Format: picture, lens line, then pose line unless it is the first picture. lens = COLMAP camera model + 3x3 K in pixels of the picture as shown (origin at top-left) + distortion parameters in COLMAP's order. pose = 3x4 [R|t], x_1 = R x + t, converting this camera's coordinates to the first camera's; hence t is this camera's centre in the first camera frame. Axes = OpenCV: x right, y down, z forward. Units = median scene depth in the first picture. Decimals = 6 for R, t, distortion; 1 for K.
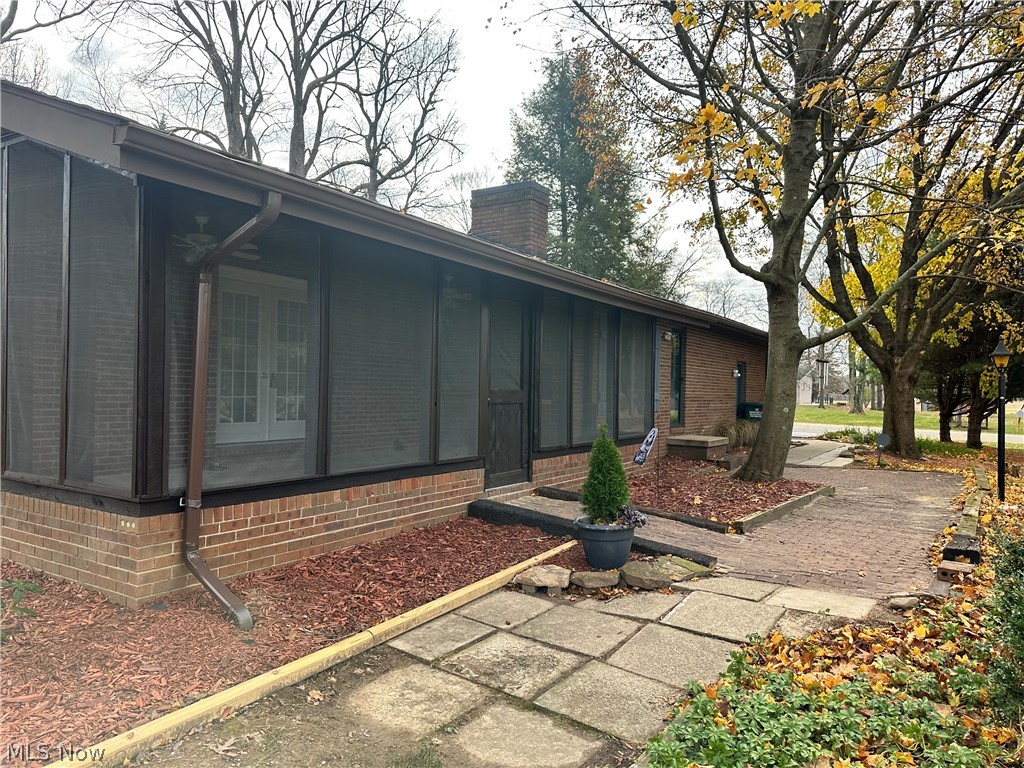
lens RADIAL K [[711.7, 0, 512.0], [0, 711.7, 384.0], [0, 0, 1]] dist [0.110298, -0.151940]
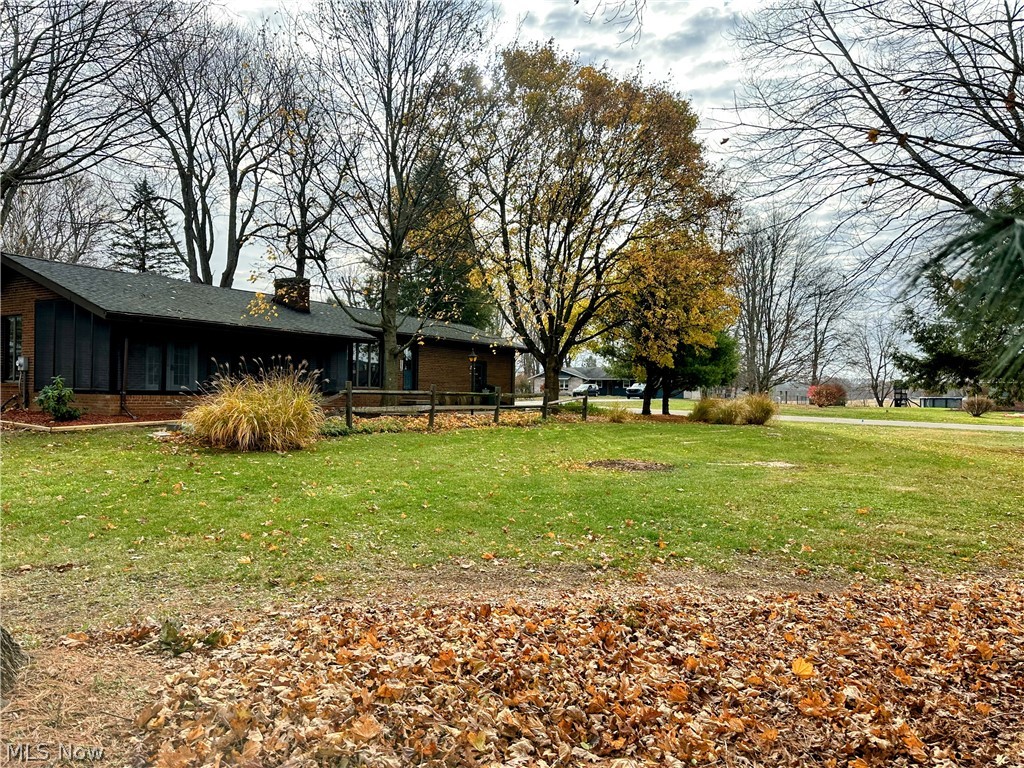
lens RADIAL K [[711.7, 0, 512.0], [0, 711.7, 384.0], [0, 0, 1]] dist [0.110298, -0.151940]
pose [[0.999993, -0.001992, 0.003291, 0.241515], [0.002002, 0.999993, -0.003173, 0.018610], [-0.003284, 0.003179, 0.999990, -0.431009]]
